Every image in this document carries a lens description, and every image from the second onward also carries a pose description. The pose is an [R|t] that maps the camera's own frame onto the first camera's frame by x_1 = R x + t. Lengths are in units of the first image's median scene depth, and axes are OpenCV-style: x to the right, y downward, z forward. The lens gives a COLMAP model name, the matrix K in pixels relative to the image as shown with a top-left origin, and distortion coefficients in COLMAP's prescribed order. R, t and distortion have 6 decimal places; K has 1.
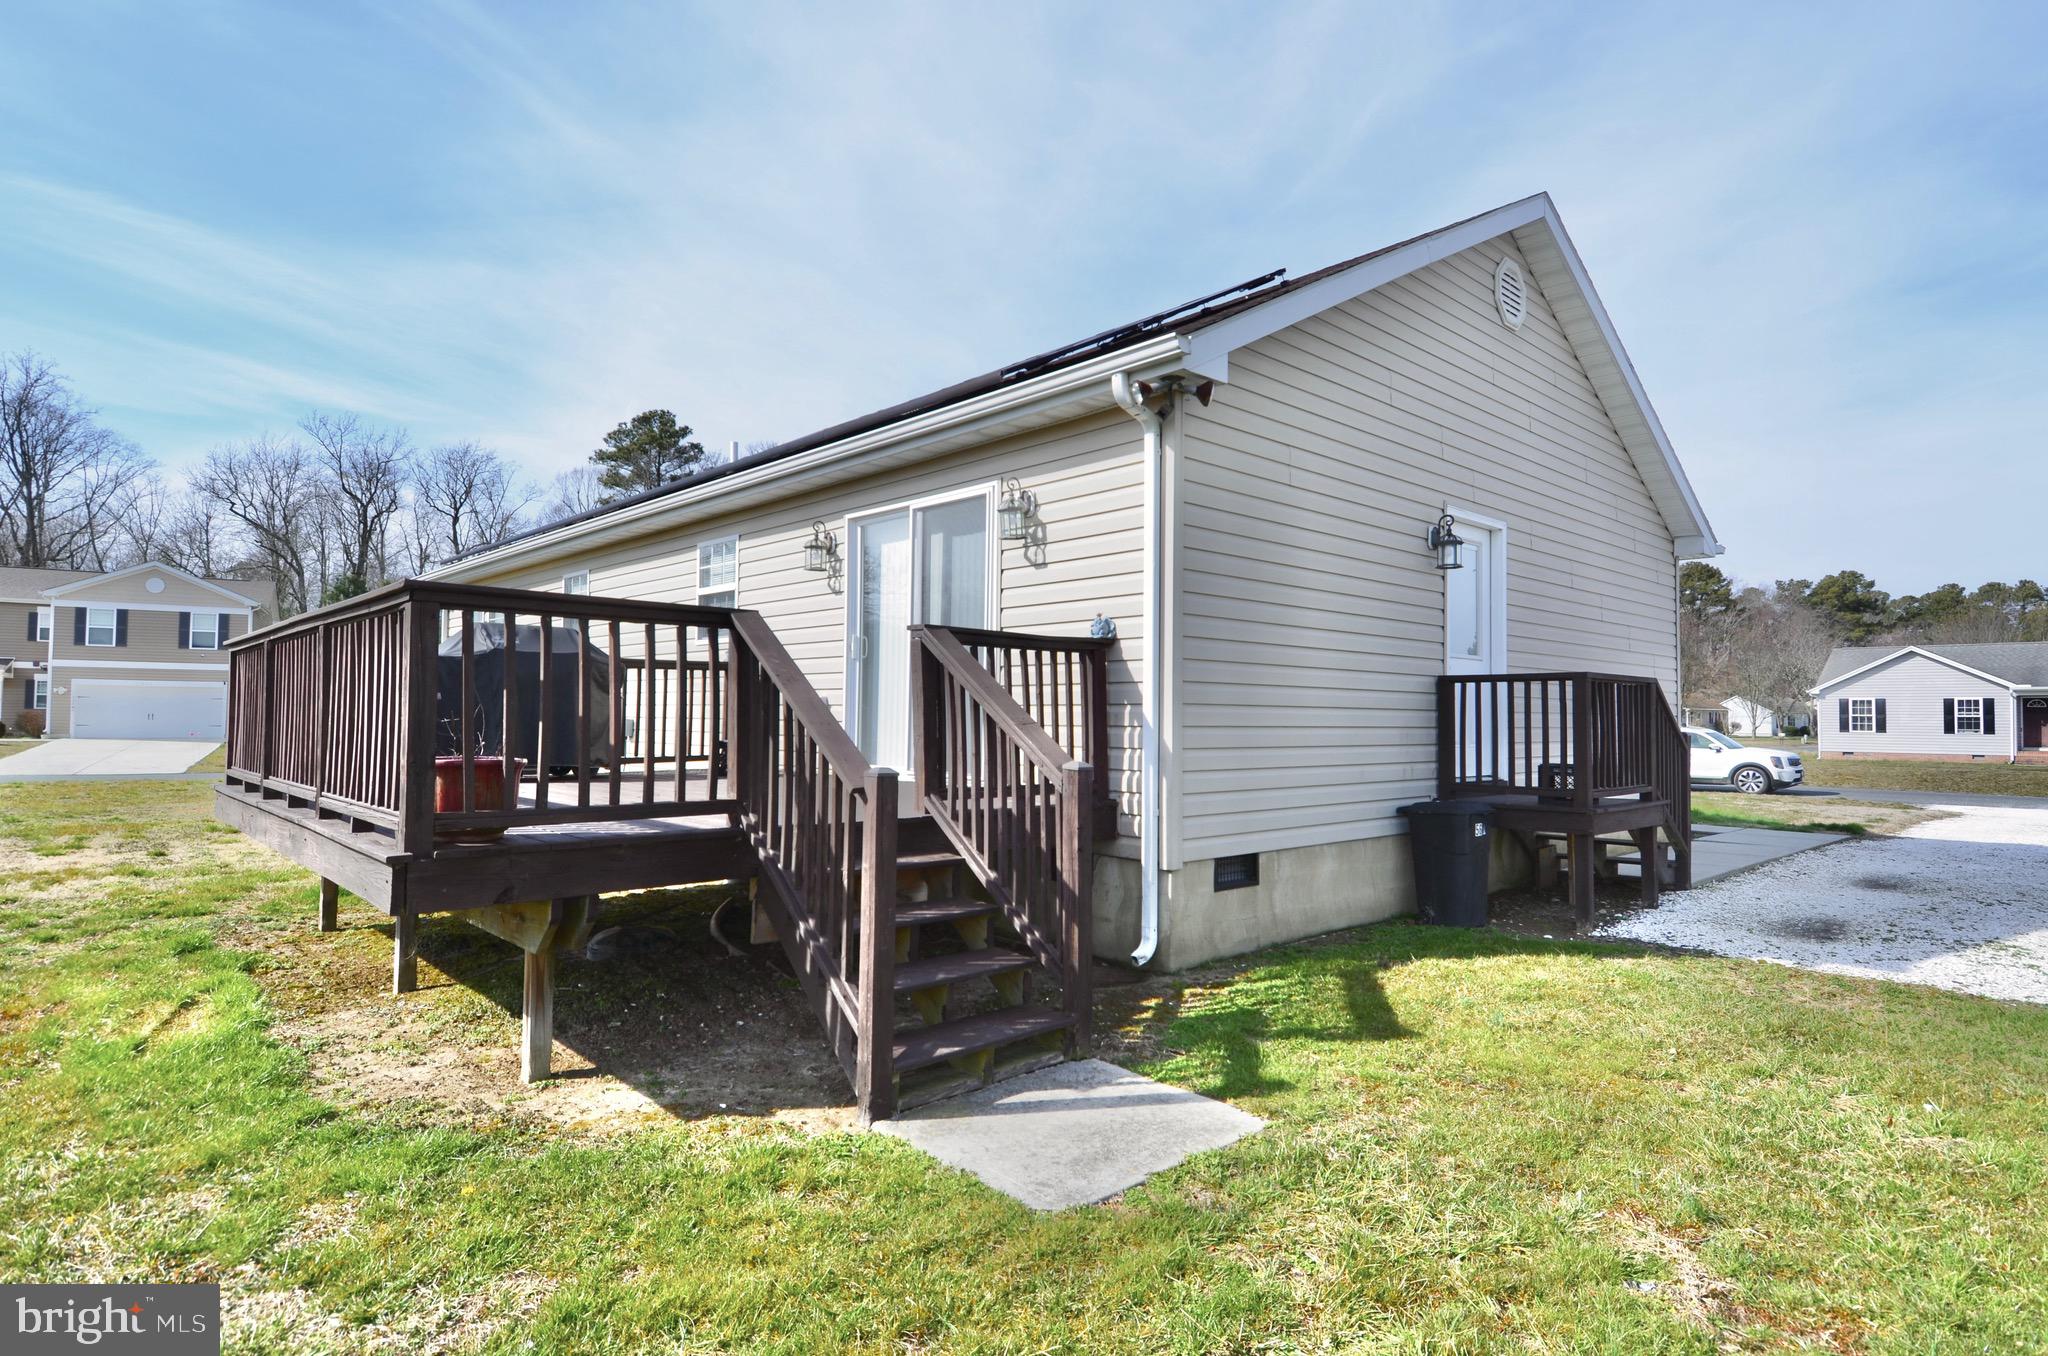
lens RADIAL K [[1058.8, 0, 1028.4], [0, 1058.8, 687.8], [0, 0, 1]] dist [0.019366, -0.023261]
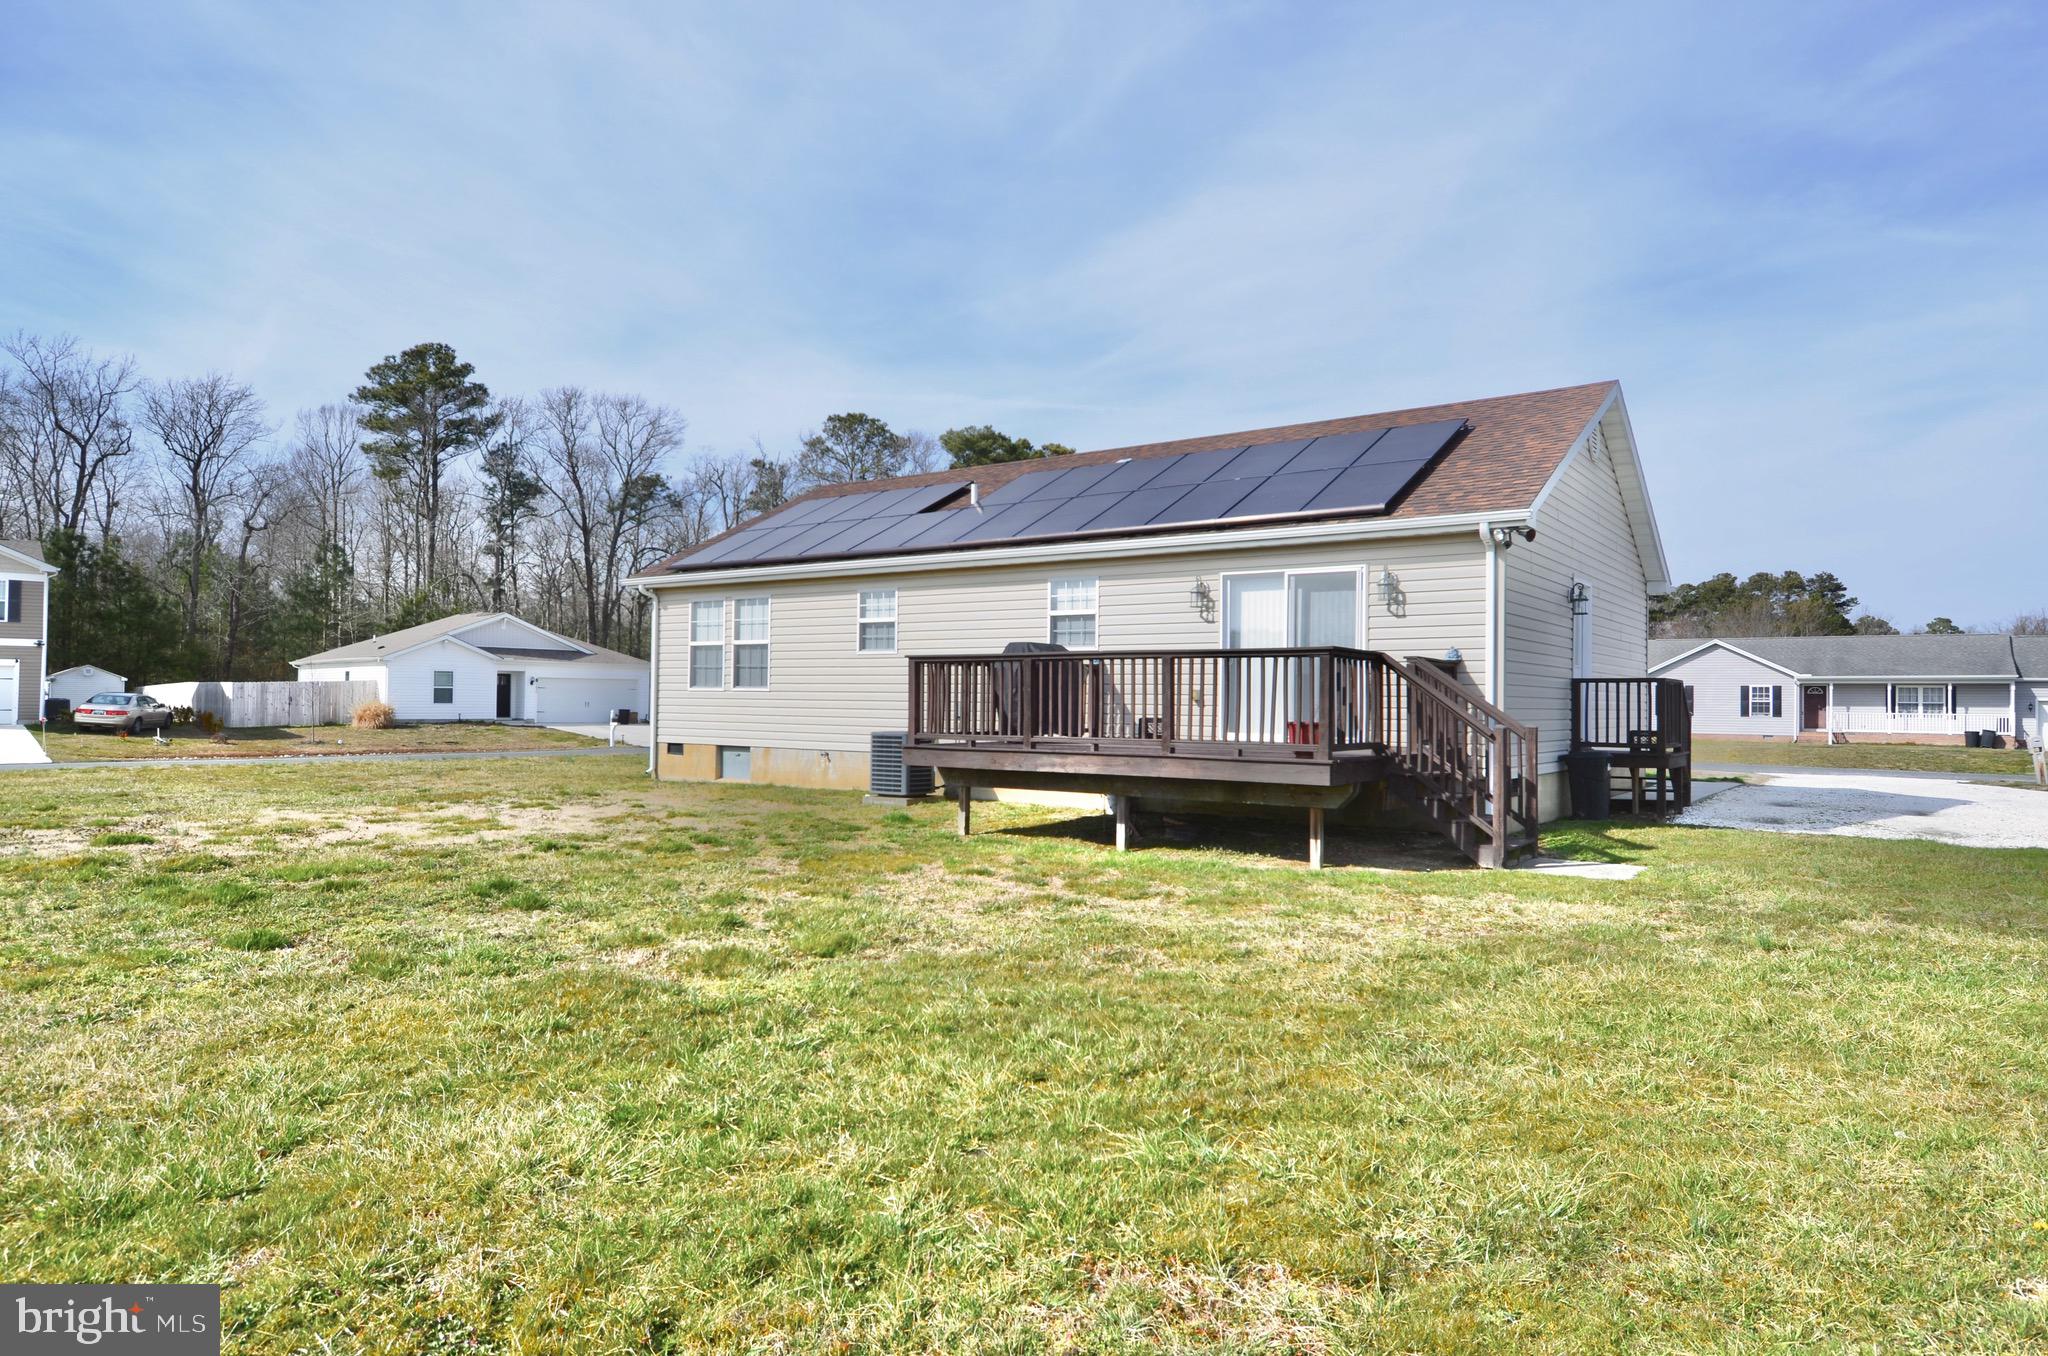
lens RADIAL K [[1218.1, 0, 1011.8], [0, 1218.1, 683.8], [0, 0, 1]] dist [0.014049, -0.013903]
pose [[0.980988, 0.004349, 0.194021, -0.160068], [-0.007083, 0.999885, 0.013401, -0.004174], [-0.193940, -0.014520, 0.980906, -0.134904]]
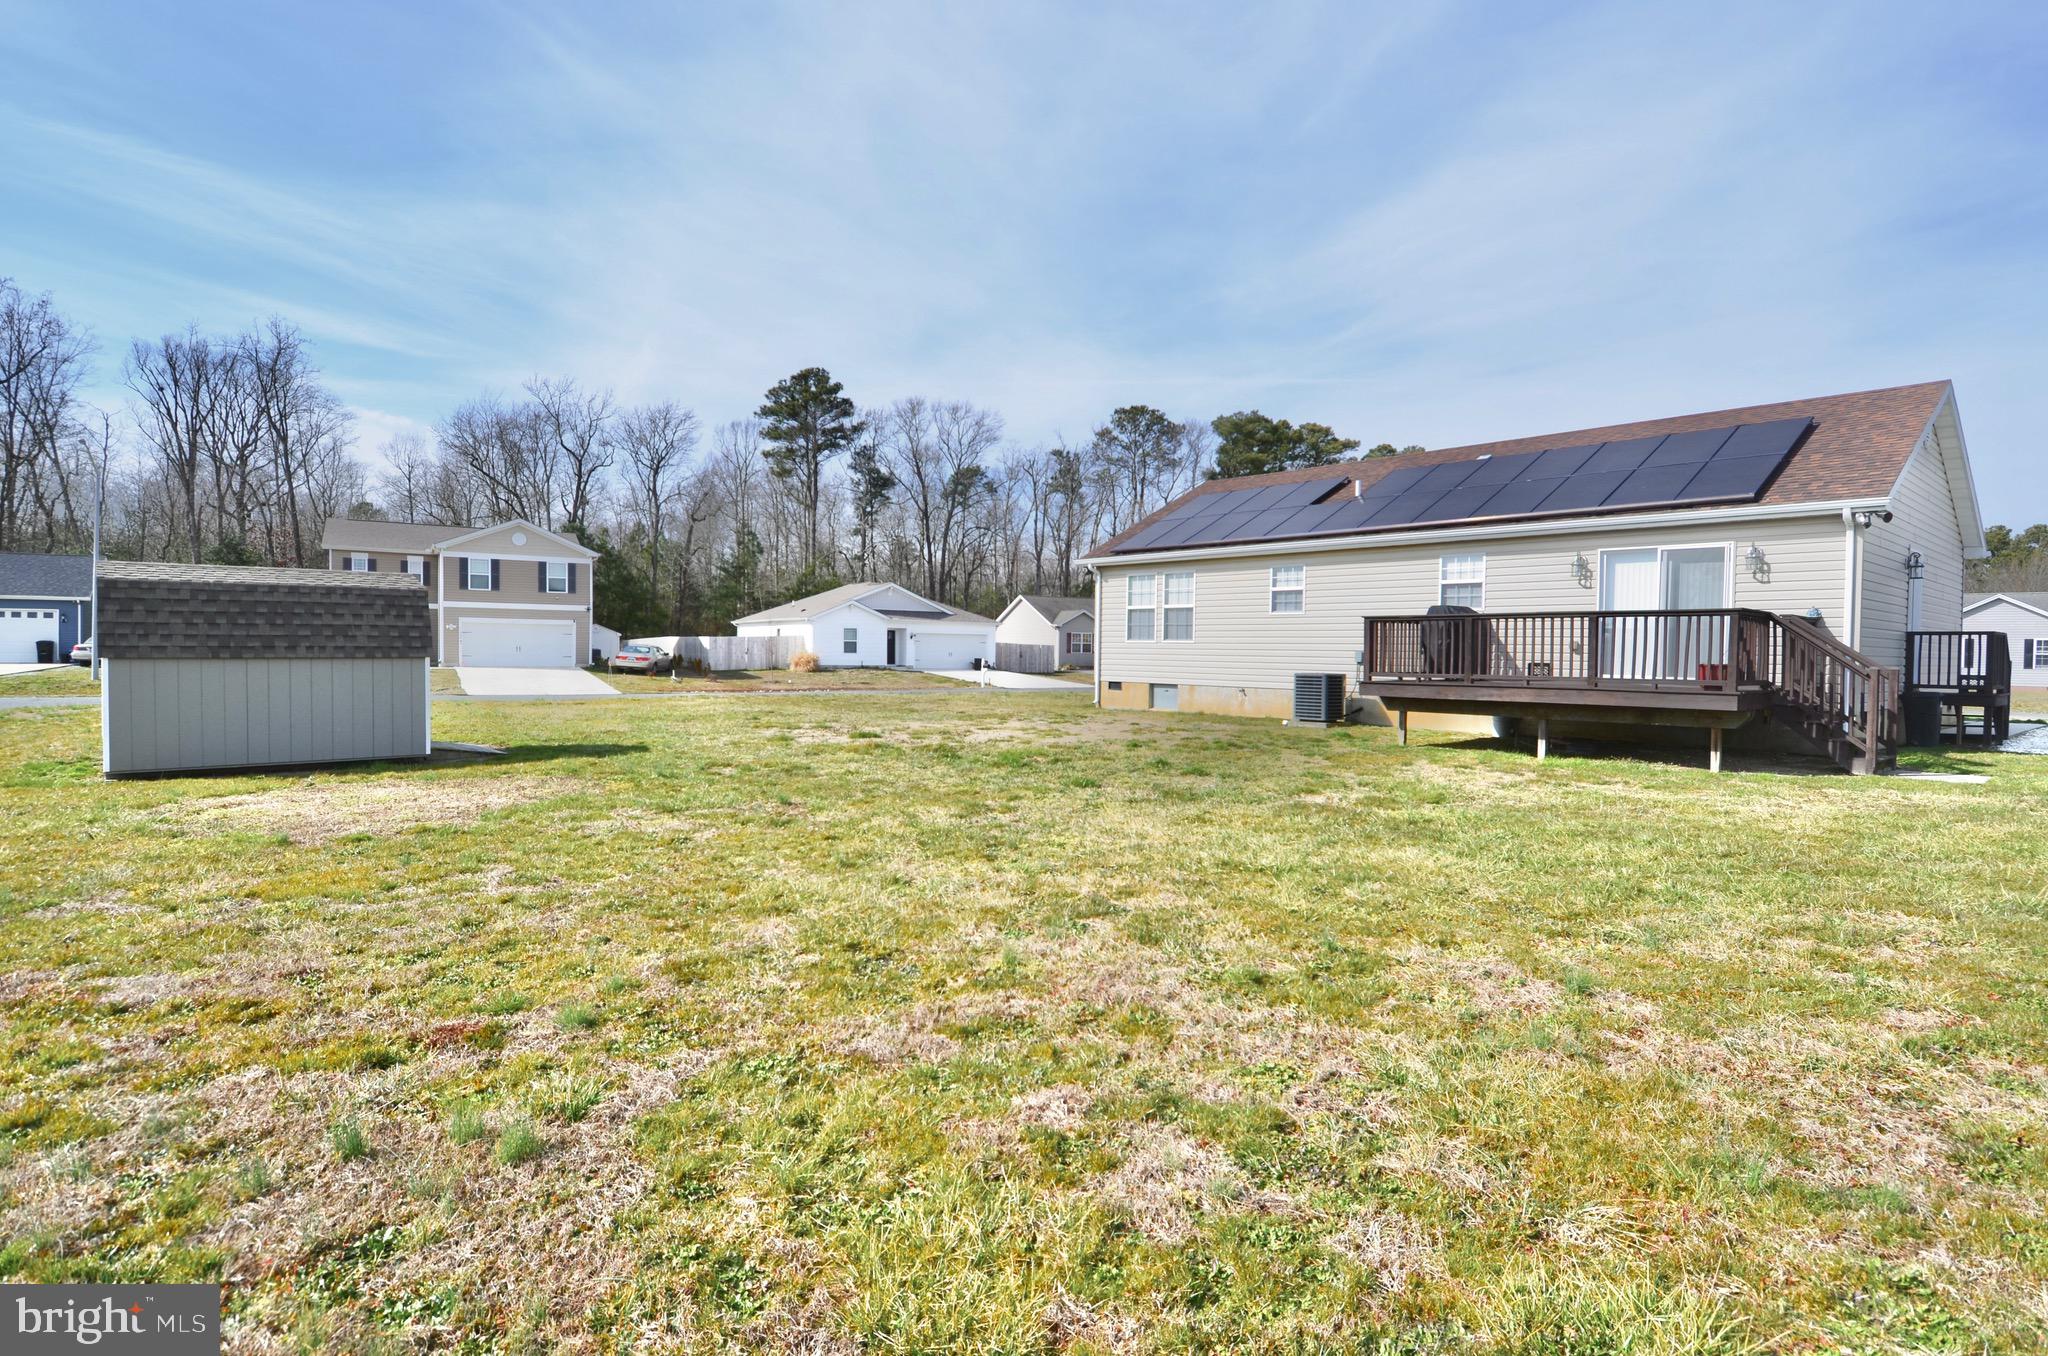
lens RADIAL K [[1058.8, 0, 1018.4], [0, 1058.8, 687.4], [0, 0, 1]] dist [0.019366, -0.023261]
pose [[0.999841, 0.003979, -0.017366, -0.239506], [-0.002911, 0.998127, 0.061107, -0.004494], [0.017577, -0.061047, 0.997980, -0.199391]]
